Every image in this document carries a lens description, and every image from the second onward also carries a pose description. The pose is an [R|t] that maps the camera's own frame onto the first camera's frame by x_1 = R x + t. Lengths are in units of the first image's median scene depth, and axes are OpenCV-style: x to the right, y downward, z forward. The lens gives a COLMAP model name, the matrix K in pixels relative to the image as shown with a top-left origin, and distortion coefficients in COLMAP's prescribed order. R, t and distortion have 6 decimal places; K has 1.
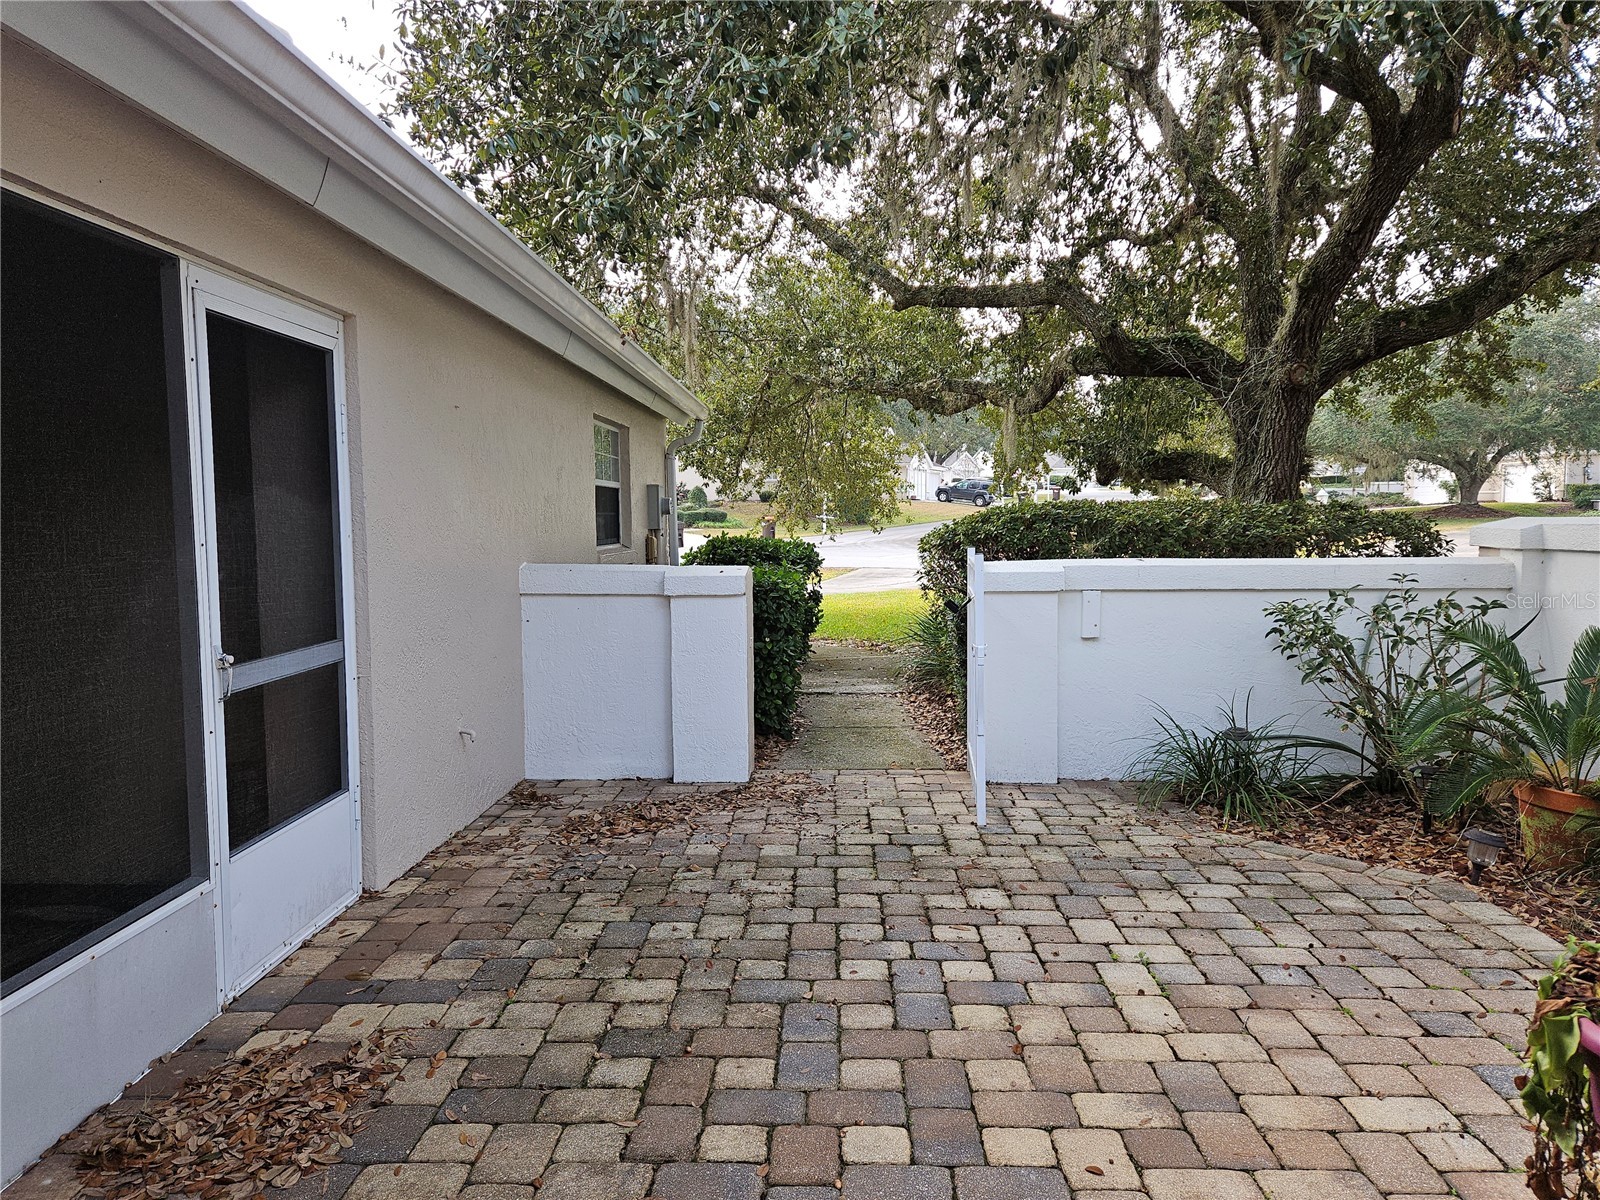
lens RADIAL K [[1137.3, 0, 798.7], [0, 1137.3, 600.8], [0, 0, 1]] dist [0.045471, 0.000162]
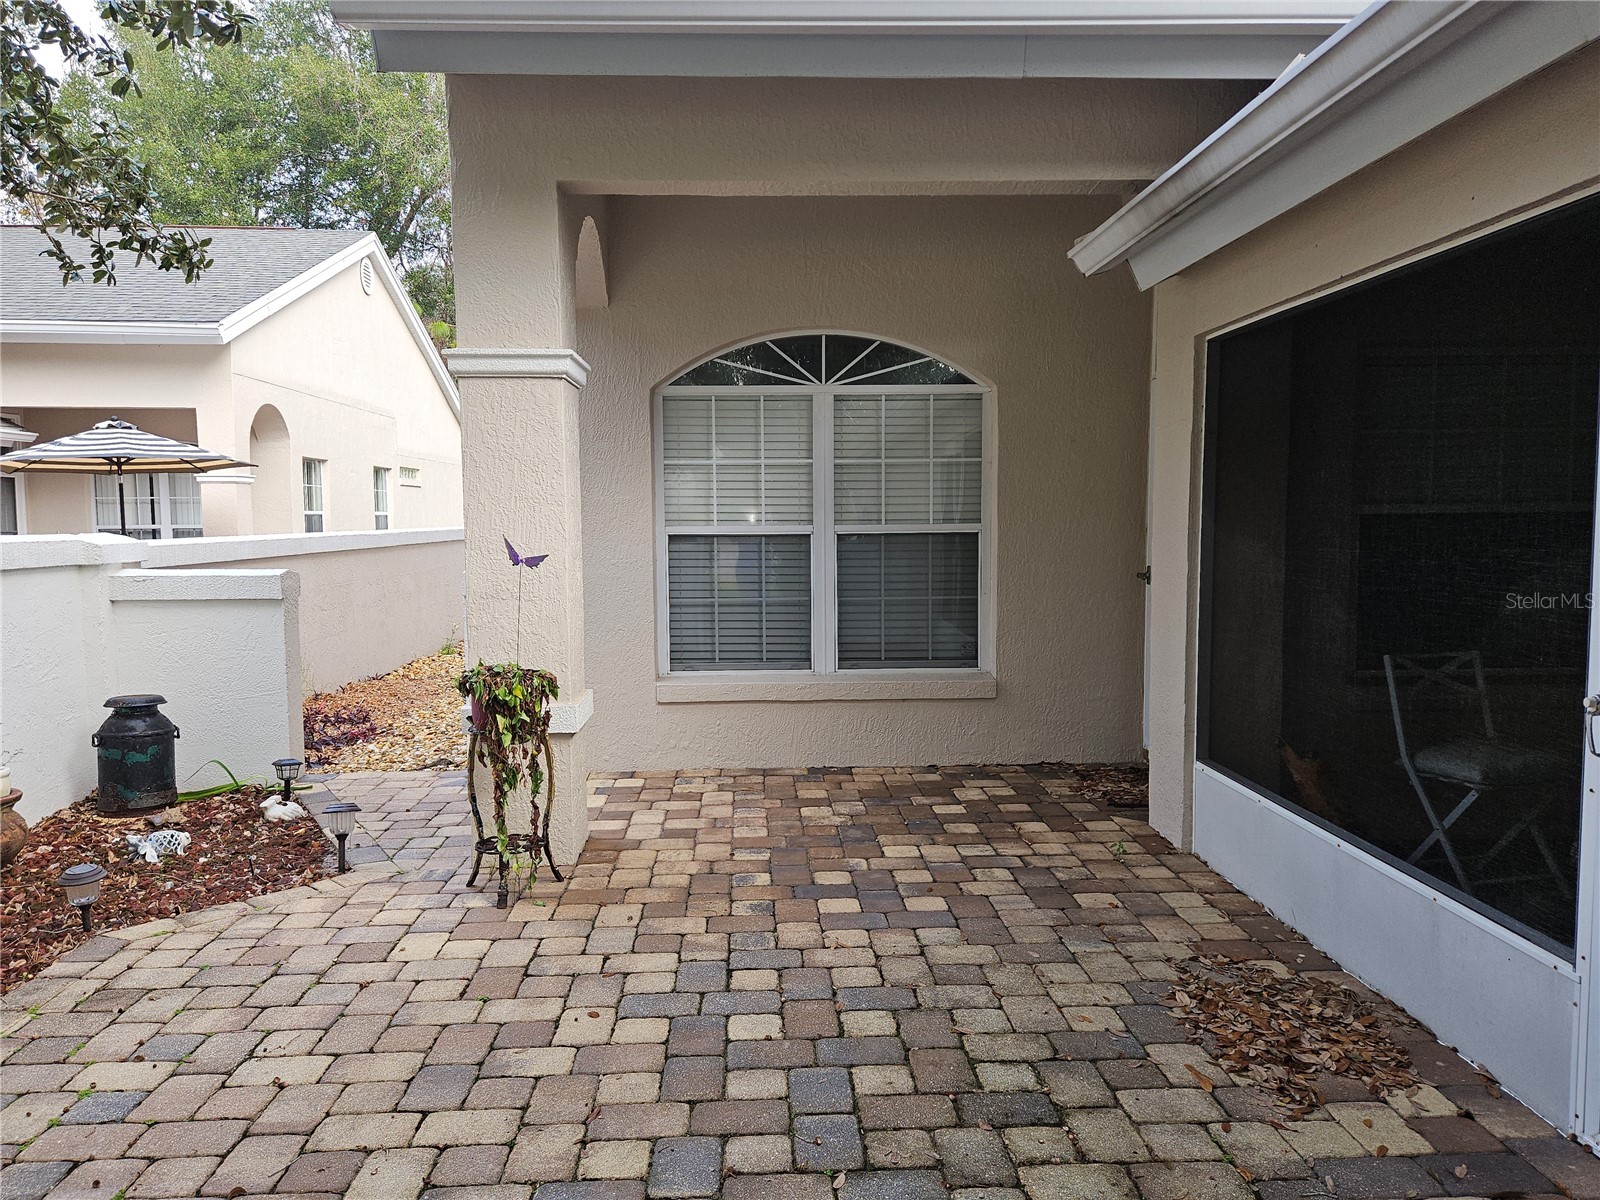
lens RADIAL K [[1137.3, 0, 800.6], [0, 1137.3, 595.9], [0, 0, 1]] dist [0.045471, 0.000162]
pose [[-0.996485, 0.021629, -0.080929, 0.093219], [0.009307, 0.988696, 0.149644, -0.151822], [0.083251, 0.148365, -0.985422, 1.860075]]
